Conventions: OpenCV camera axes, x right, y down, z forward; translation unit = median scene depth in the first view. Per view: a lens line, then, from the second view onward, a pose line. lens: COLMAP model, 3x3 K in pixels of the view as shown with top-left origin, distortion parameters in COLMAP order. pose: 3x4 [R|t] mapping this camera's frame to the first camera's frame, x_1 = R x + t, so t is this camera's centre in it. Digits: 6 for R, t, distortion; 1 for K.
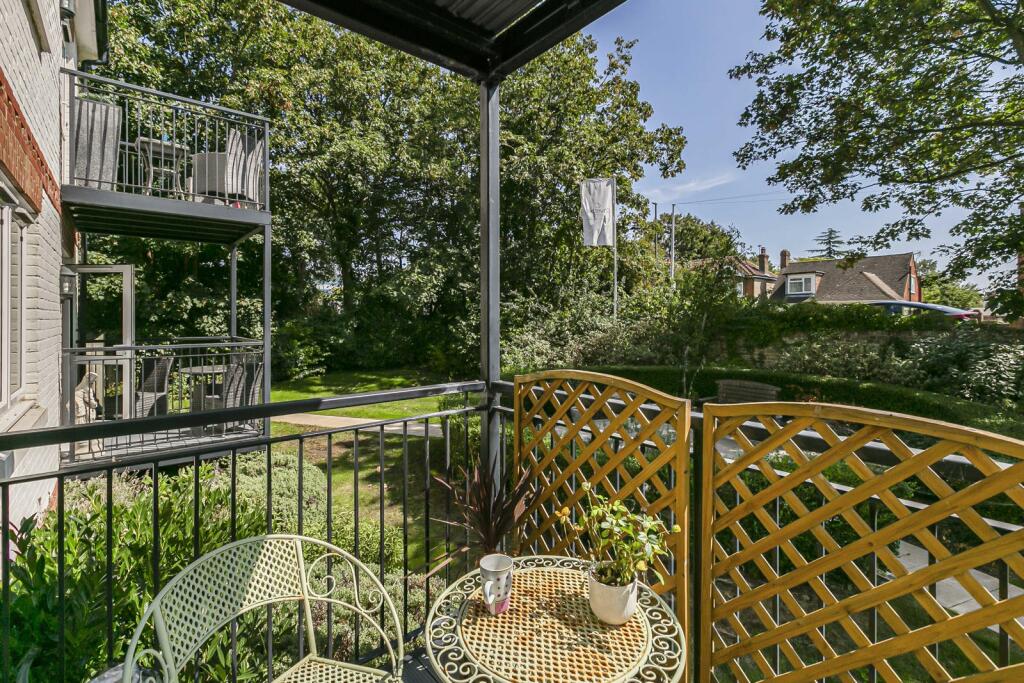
lens RADIAL K [[469.4, 0, 514.3], [0, 469.4, 316.7], [0, 0, 1]] dist [0.000921, -0.000160]
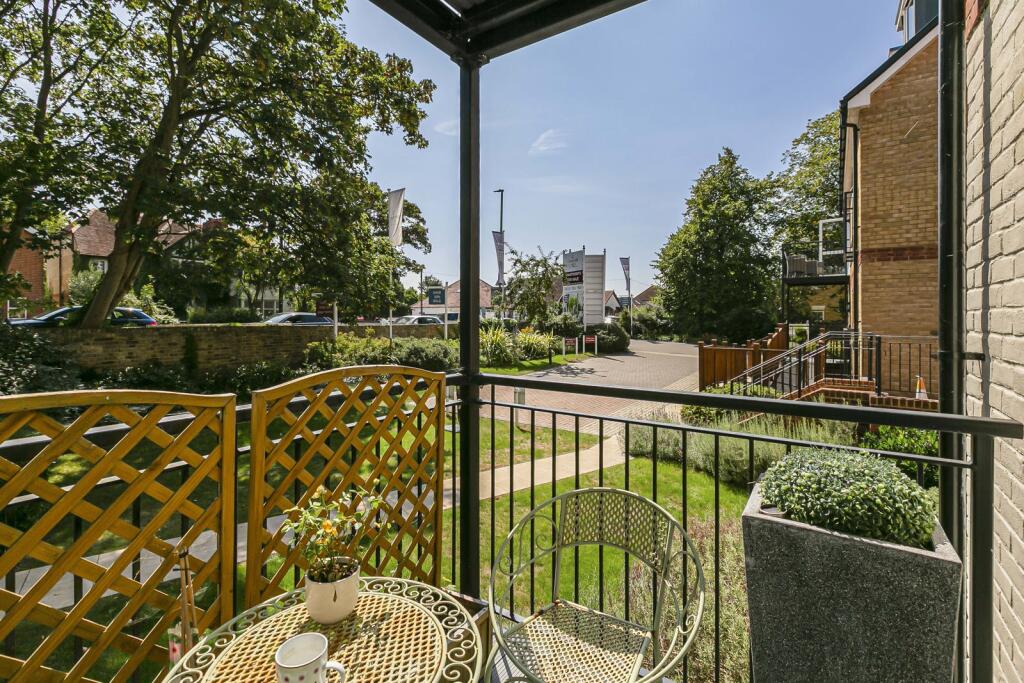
lens RADIAL K [[469.4, 0, 514.3], [0, 469.4, 316.7], [0, 0, 1]] dist [0.000921, -0.000160]
pose [[-0.269807, 0.001438, 0.962913, -0.745229], [-0.002440, 0.999995, -0.002177, 0.034960], [-0.962911, -0.002937, -0.269802, 0.841990]]
